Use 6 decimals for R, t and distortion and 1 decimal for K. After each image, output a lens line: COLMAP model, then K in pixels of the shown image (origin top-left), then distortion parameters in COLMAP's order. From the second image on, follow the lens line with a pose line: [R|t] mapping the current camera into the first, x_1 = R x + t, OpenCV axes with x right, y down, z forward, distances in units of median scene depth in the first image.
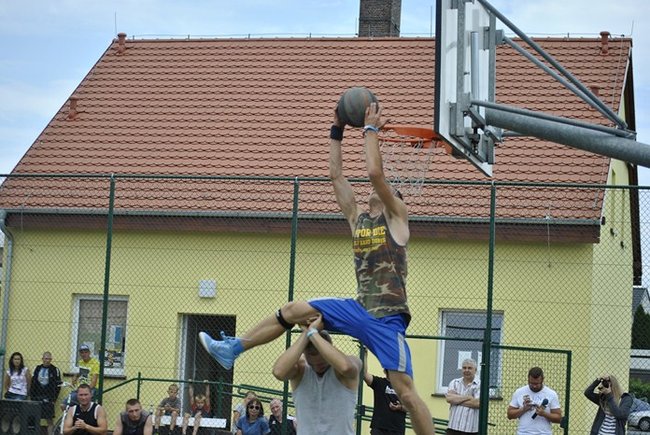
lens RADIAL K [[1550.8, 0, 325.0], [0, 1550.8, 217.5], [0, 0, 1]] dist [-0.310618, -0.015403]
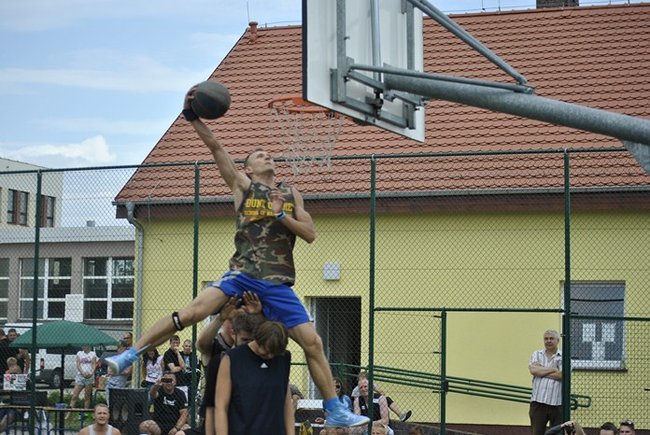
lens RADIAL K [[1550.8, 0, 325.0], [0, 1550.8, 217.5], [0, 0, 1]] dist [-0.310618, -0.015403]
pose [[0.985537, -0.046240, -0.163030, 0.105942], [0.047824, 0.998839, 0.005803, 0.006721], [0.162573, -0.013516, 0.986604, 0.010173]]
